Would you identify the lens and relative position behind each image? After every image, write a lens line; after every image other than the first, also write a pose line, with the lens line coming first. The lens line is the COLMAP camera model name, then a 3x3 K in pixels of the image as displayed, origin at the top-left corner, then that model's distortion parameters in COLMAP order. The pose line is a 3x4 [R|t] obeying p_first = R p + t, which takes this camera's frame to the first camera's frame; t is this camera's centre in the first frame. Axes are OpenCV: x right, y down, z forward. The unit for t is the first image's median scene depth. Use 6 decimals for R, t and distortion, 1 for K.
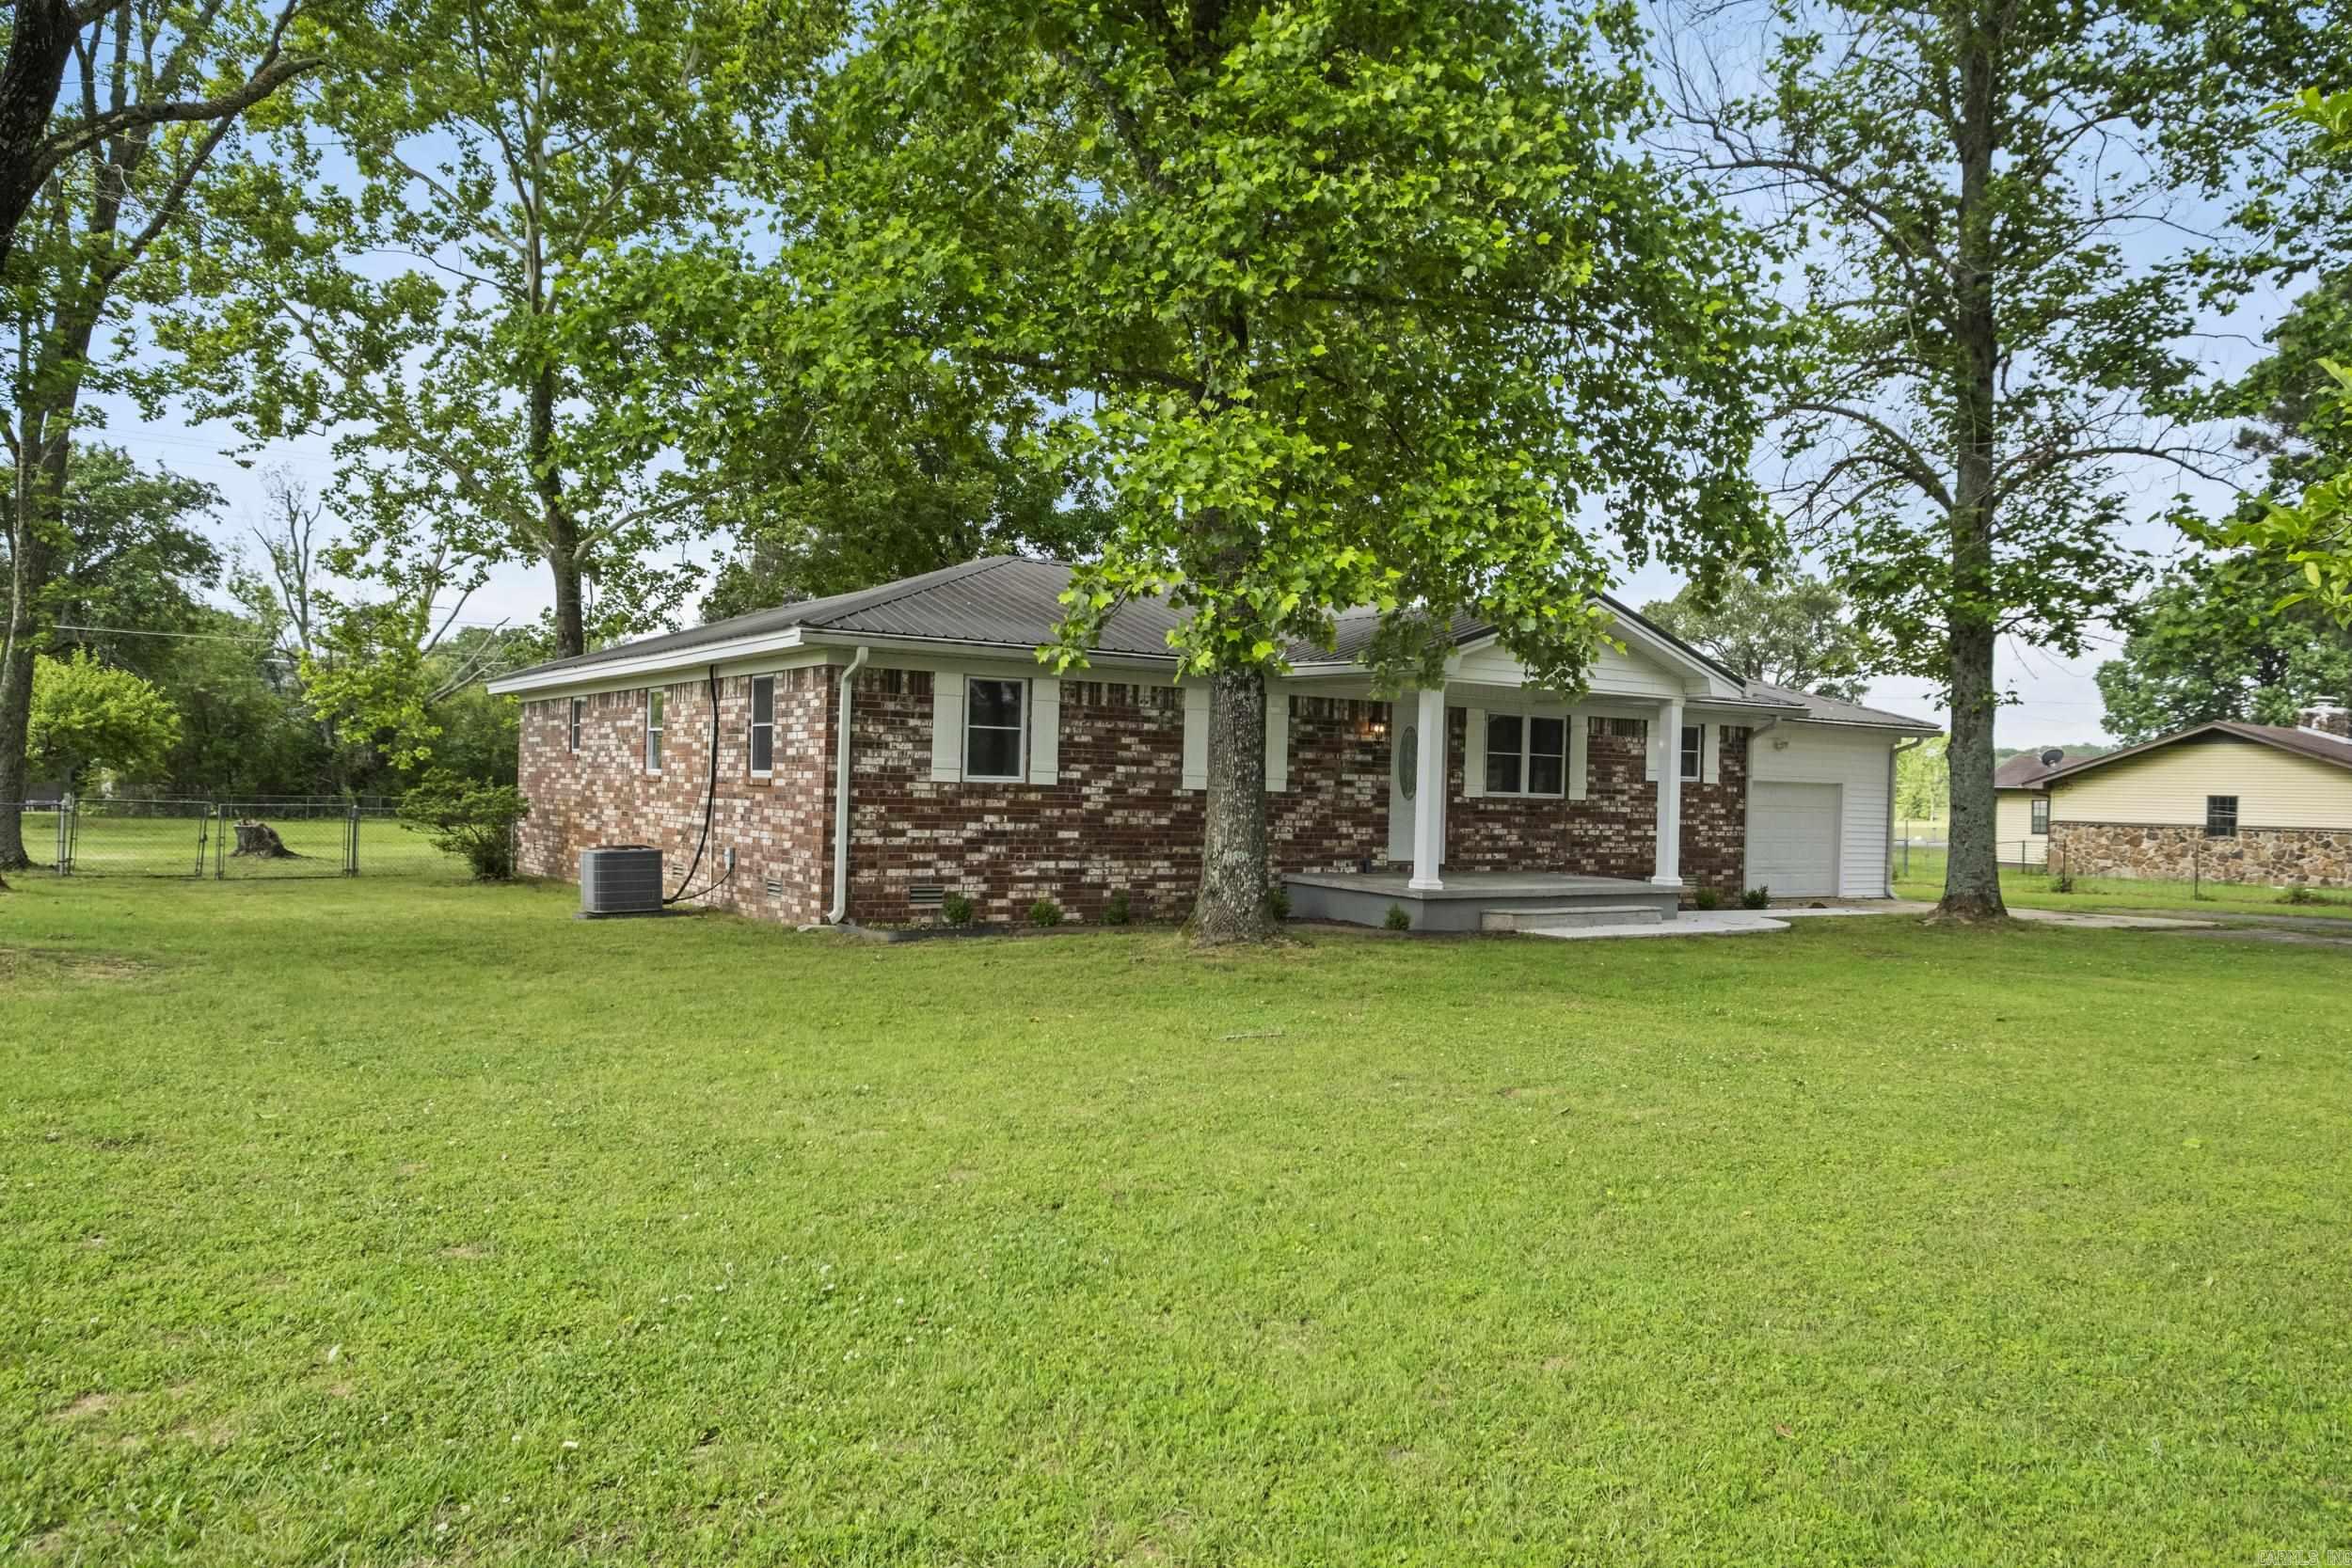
lens RADIAL K [[1716.1, 0, 1177.3], [0, 1716.1, 783.6], [0, 0, 1]] dist [0.004030, 0.008605]
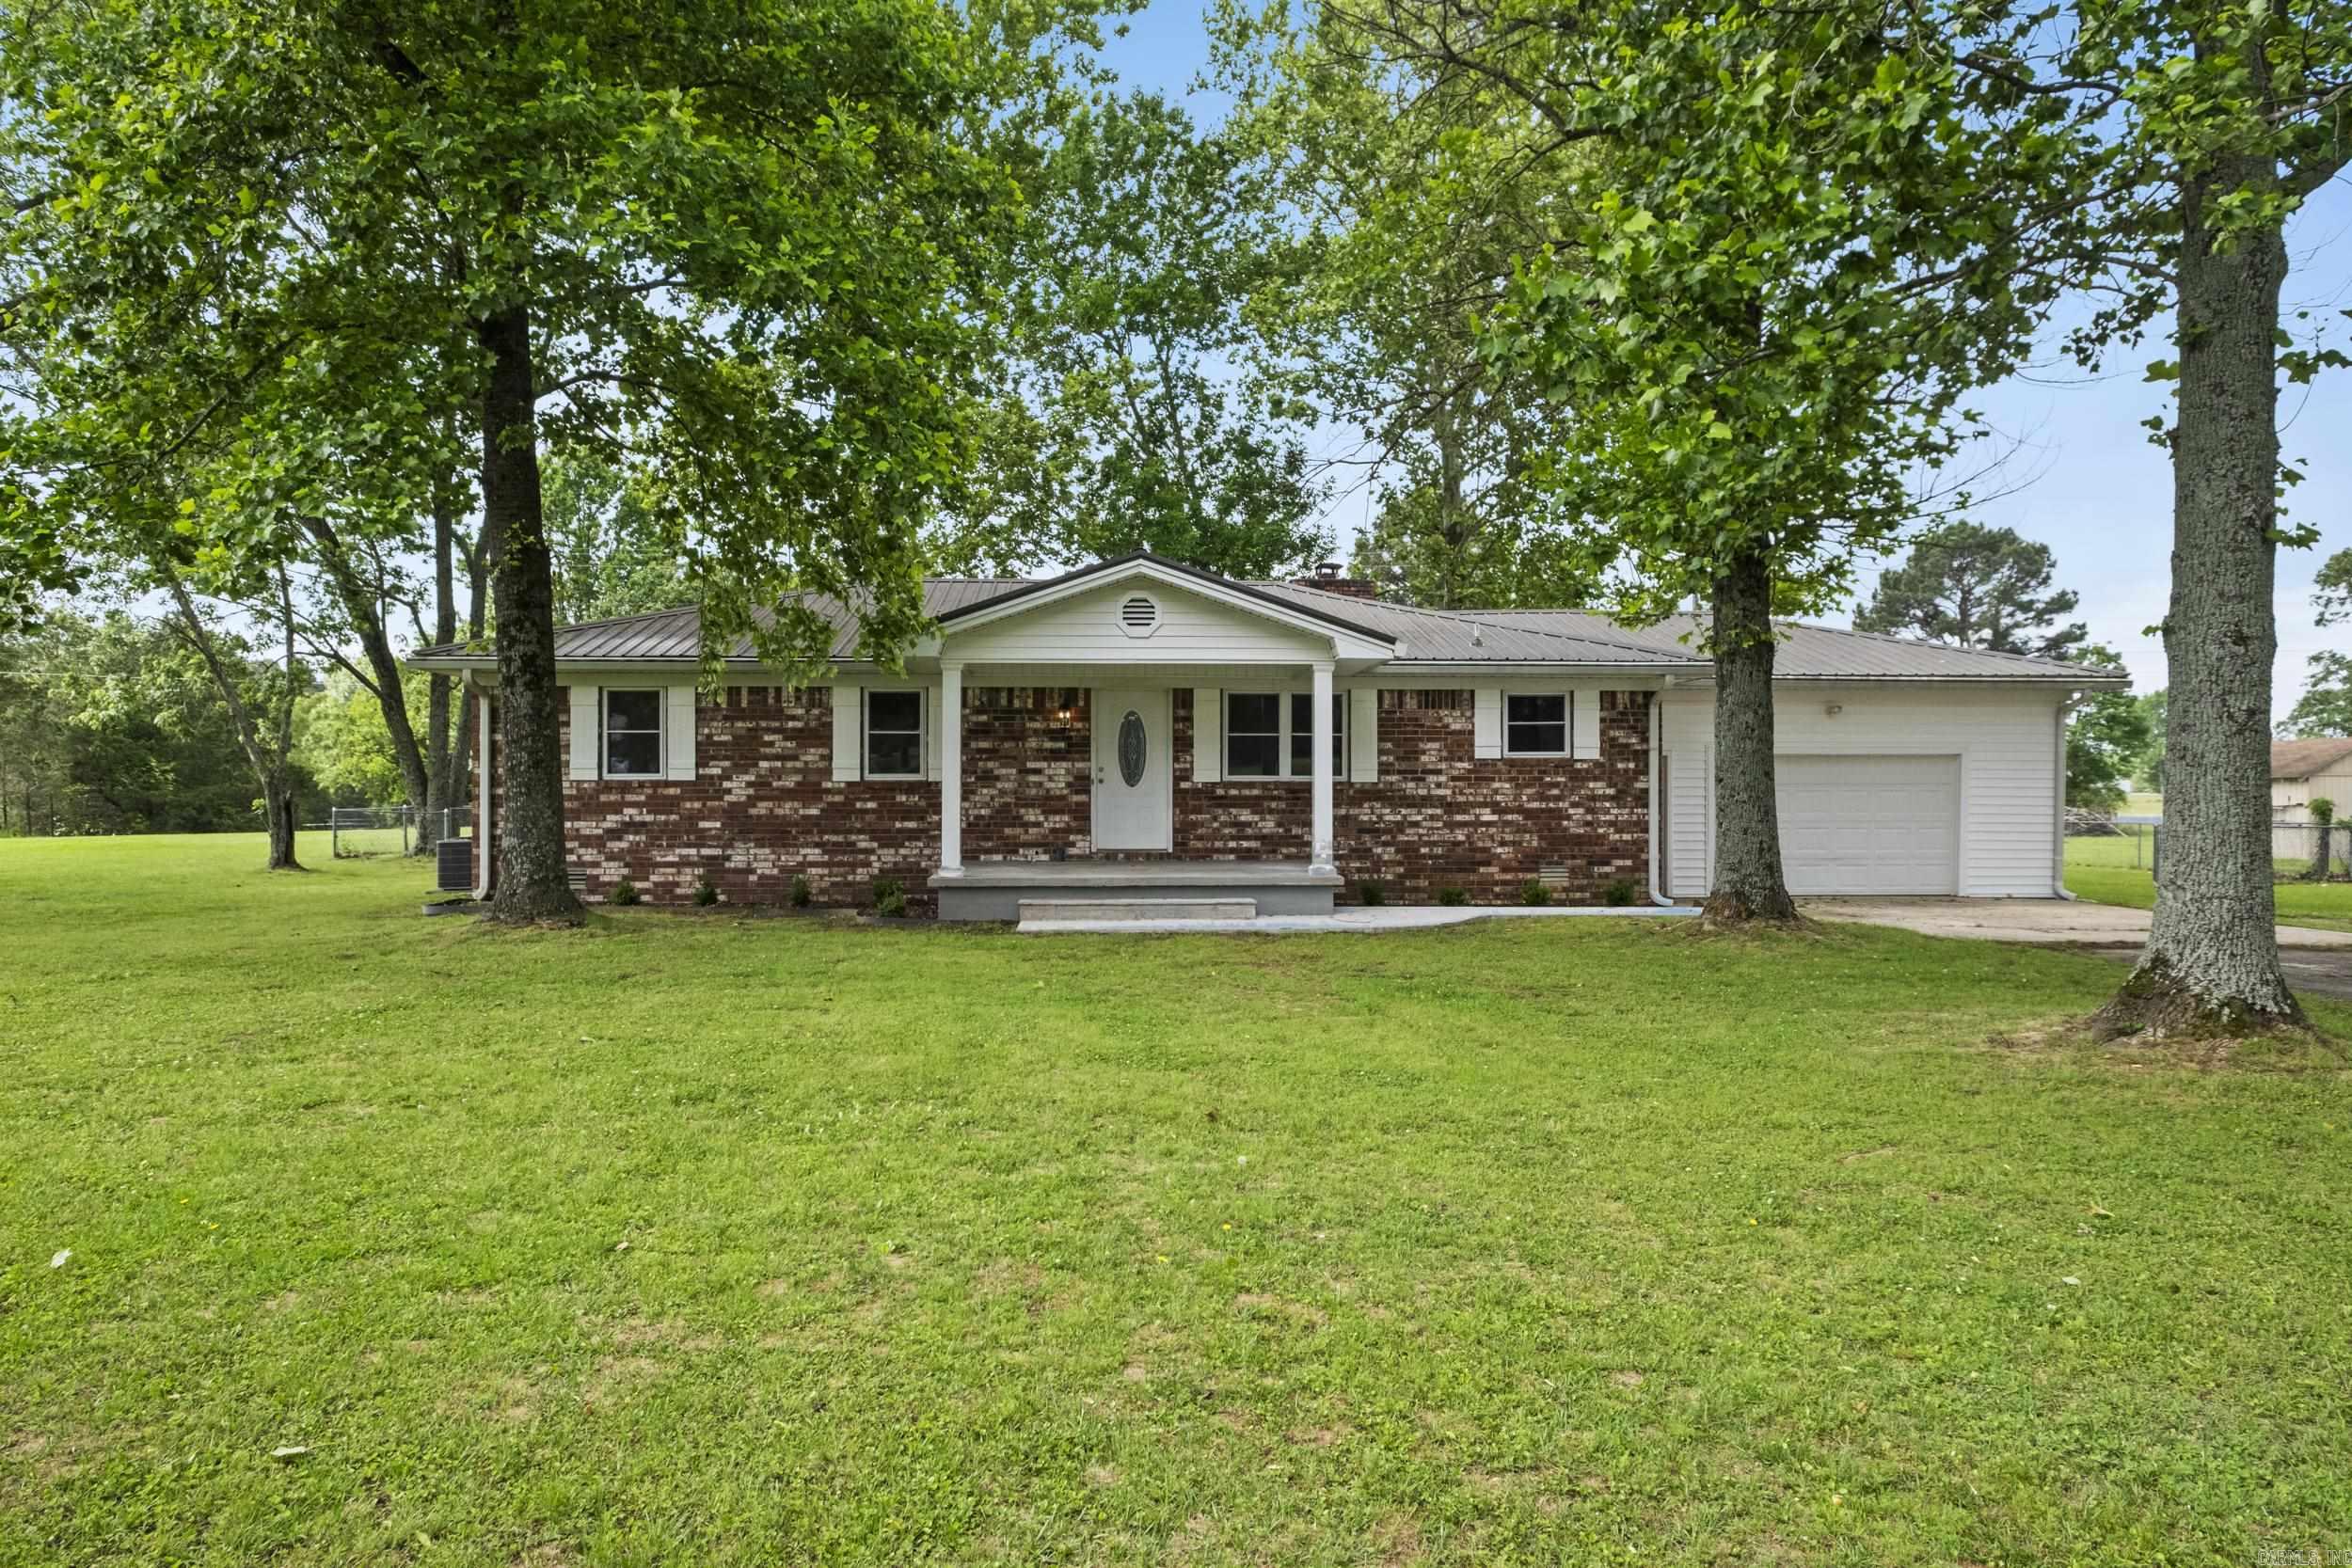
lens RADIAL K [[1380.5, 0, 1176.0], [0, 1380.5, 786.6], [0, 0, 1]] dist [0.000522, 0.000142]
pose [[0.841487, -0.026010, -0.539651, 0.663366], [0.023086, 0.999659, -0.012182, 0.022551], [0.539784, -0.002207, 0.841801, 0.402378]]
